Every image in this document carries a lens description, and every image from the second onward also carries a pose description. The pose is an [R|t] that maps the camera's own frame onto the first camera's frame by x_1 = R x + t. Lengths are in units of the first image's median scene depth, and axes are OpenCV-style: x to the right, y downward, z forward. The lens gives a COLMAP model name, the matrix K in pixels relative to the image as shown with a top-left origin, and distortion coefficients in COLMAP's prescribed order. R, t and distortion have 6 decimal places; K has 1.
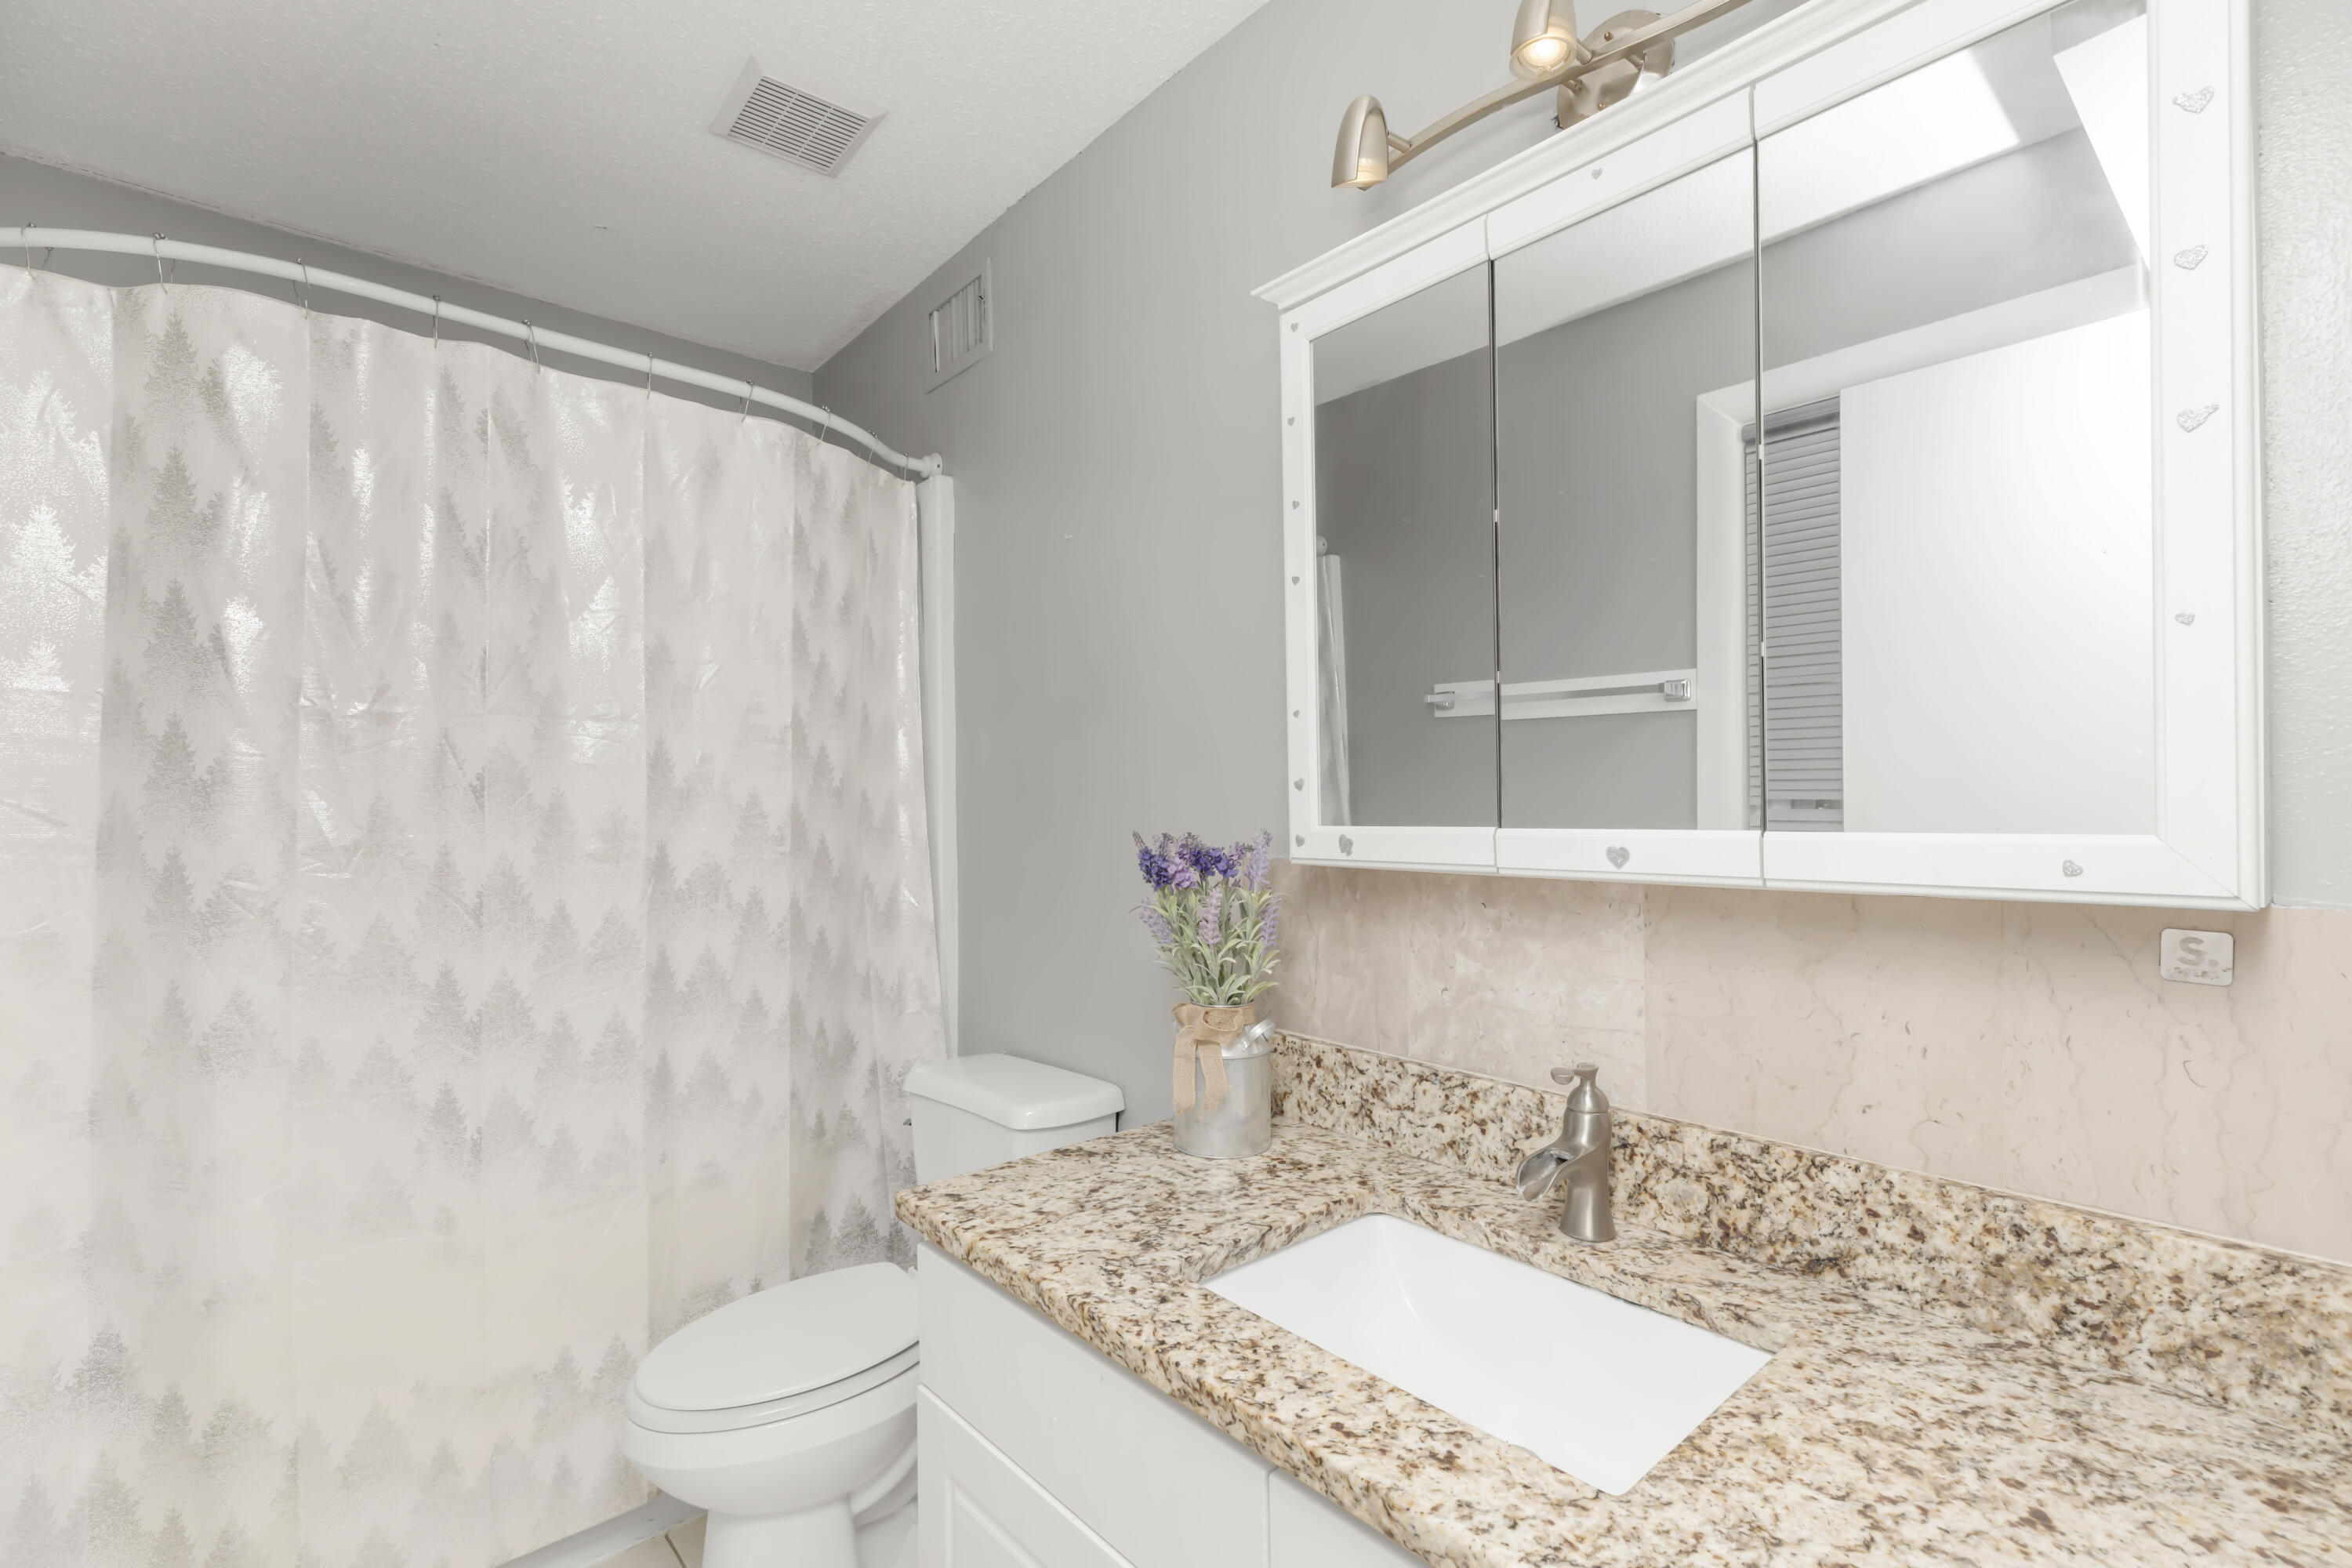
lens RADIAL K [[1064.2, 0, 1188.9], [0, 1064.2, 793.9], [0, 0, 1]] dist [0.002472, -0.001535]
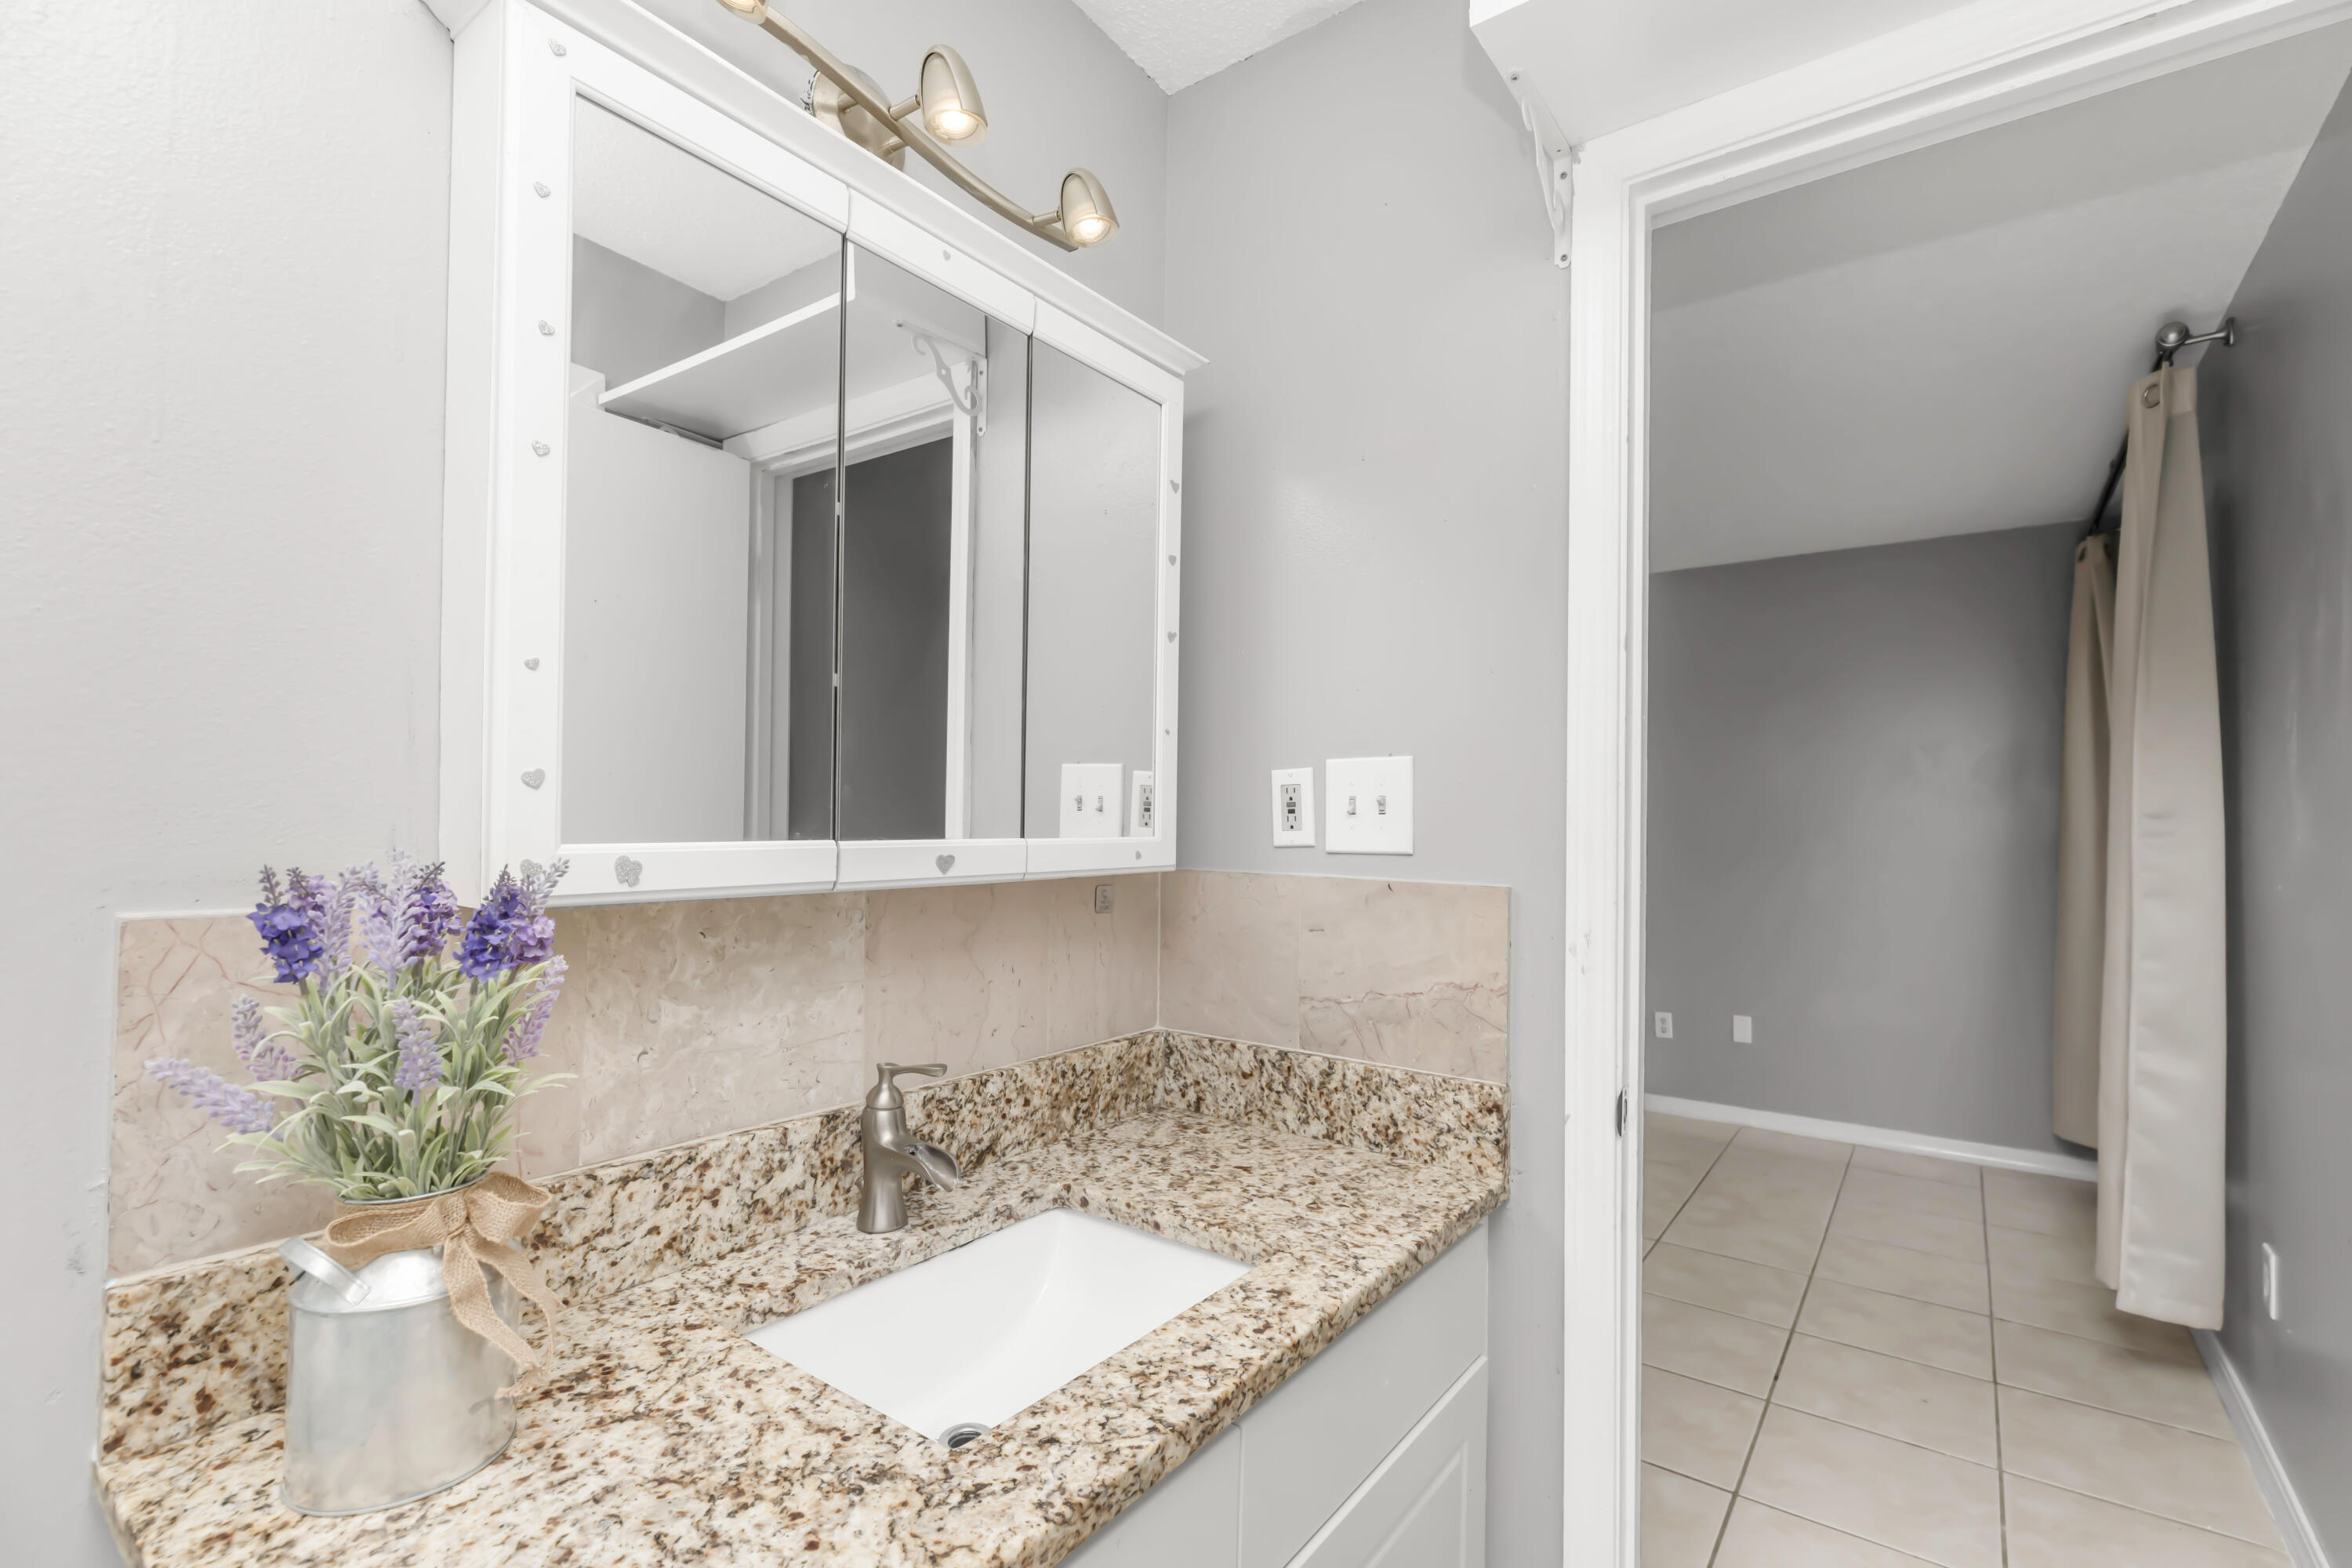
lens RADIAL K [[1064.2, 0, 1189.0], [0, 1064.2, 804.0], [0, 0, 1]] dist [0.002472, -0.001535]
pose [[-0.222610, 0.017979, 0.974742, -0.761525], [-0.019677, 0.999543, -0.022930, 0.017089], [-0.974709, -0.024285, -0.222155, 1.001187]]
